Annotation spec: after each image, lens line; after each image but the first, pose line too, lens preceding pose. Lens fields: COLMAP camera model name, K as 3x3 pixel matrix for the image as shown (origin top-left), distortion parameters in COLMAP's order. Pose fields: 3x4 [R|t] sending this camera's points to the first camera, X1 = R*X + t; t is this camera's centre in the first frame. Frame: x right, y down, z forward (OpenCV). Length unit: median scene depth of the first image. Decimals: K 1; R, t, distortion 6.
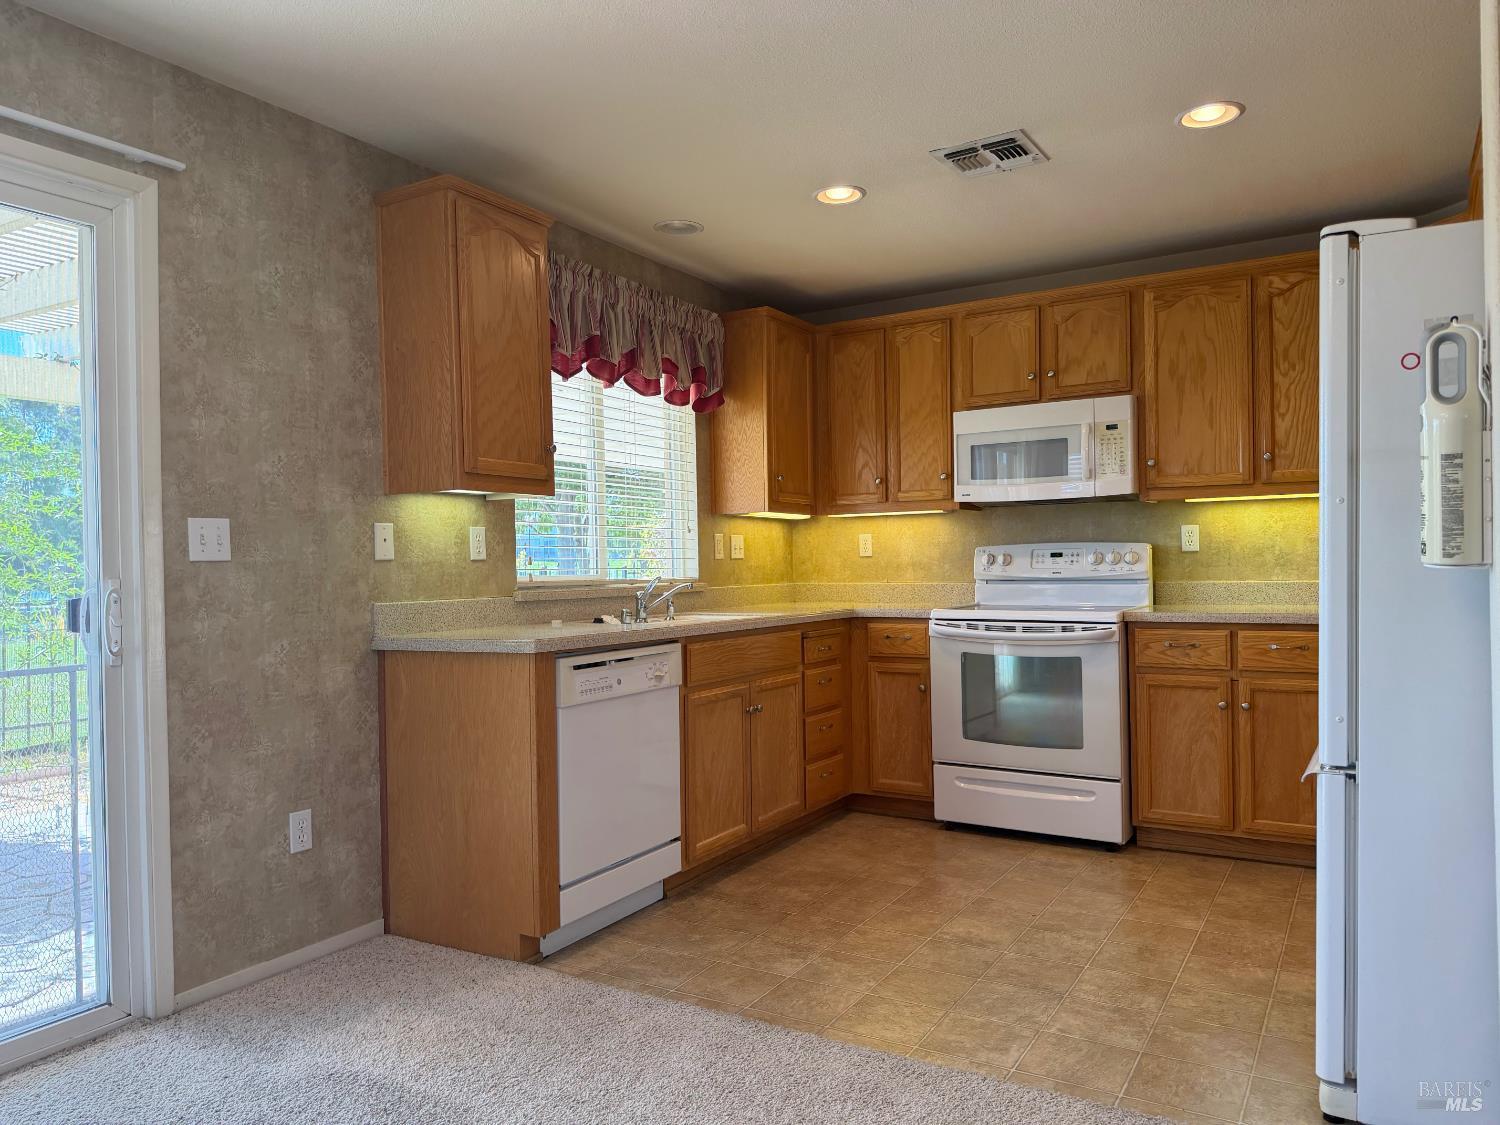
lens RADIAL K [[1048.4, 0, 746.5], [0, 1048.4, 563.1], [0, 0, 1]] dist [0.093793, -0.138730]
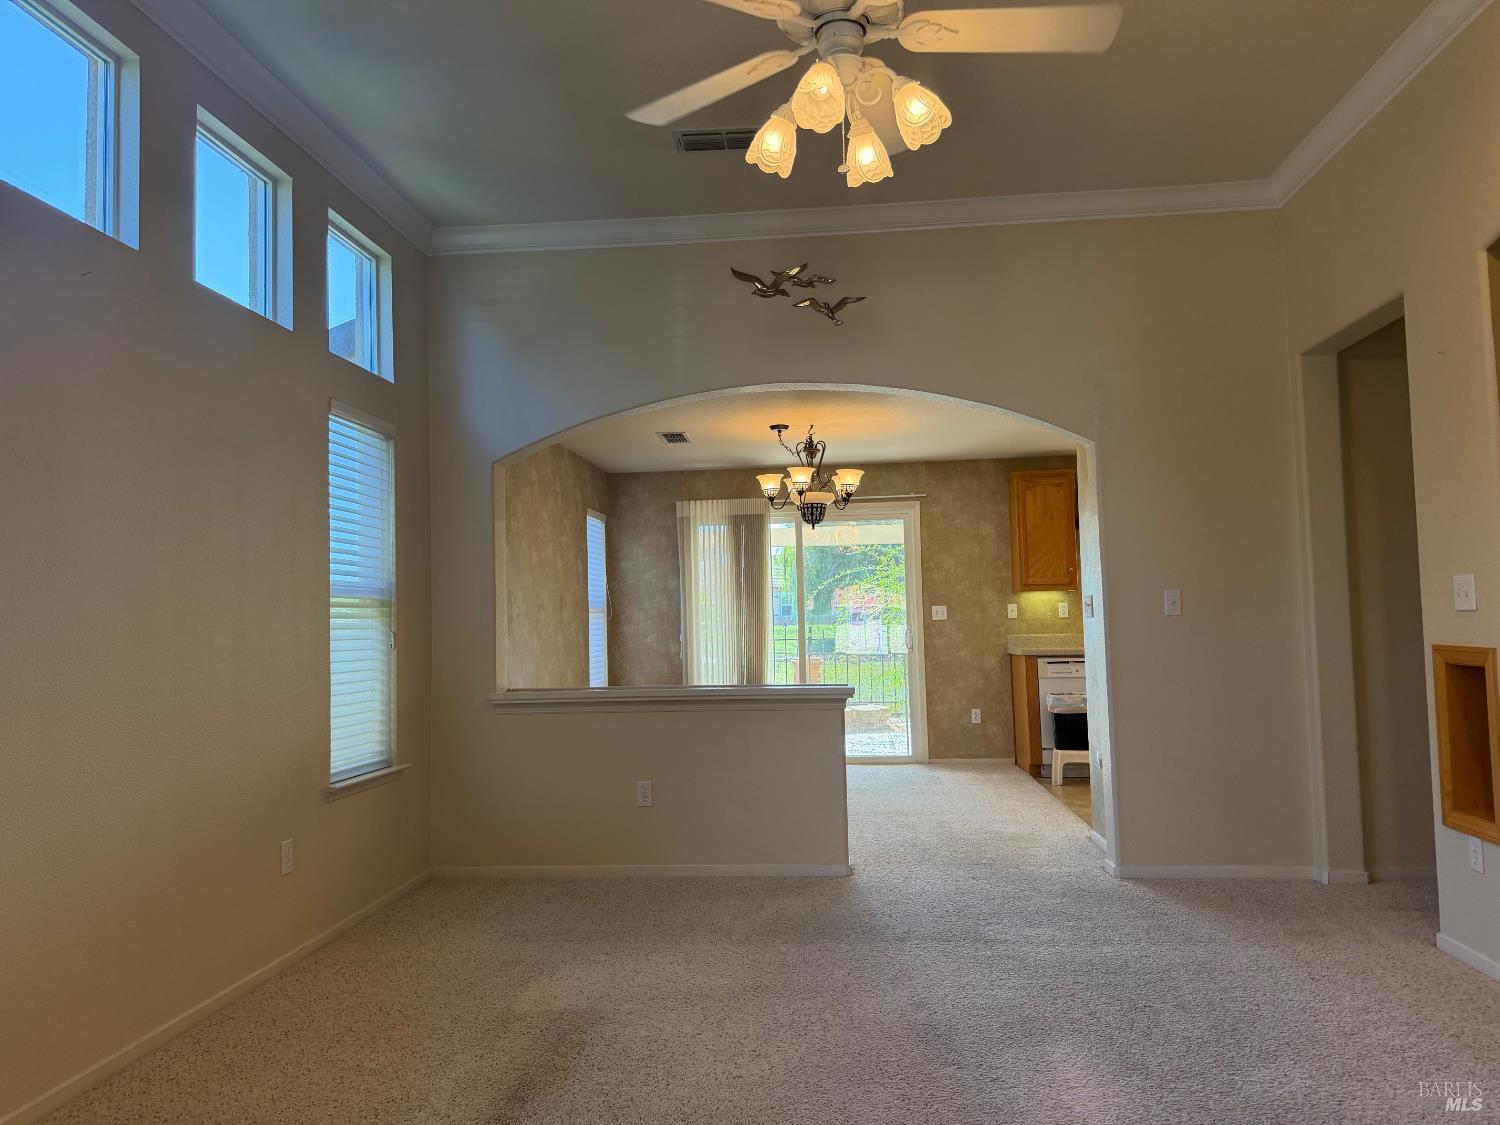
lens RADIAL K [[1047.9, 0, 751.7], [0, 1047.9, 563.8], [0, 0, 1]] dist [0.091861, -0.125889]
pose [[0.435337, -0.043977, -0.899193, 1.354000], [0.016220, 0.999027, -0.041007, -0.032792], [0.900121, 0.003267, 0.435627, -0.546601]]
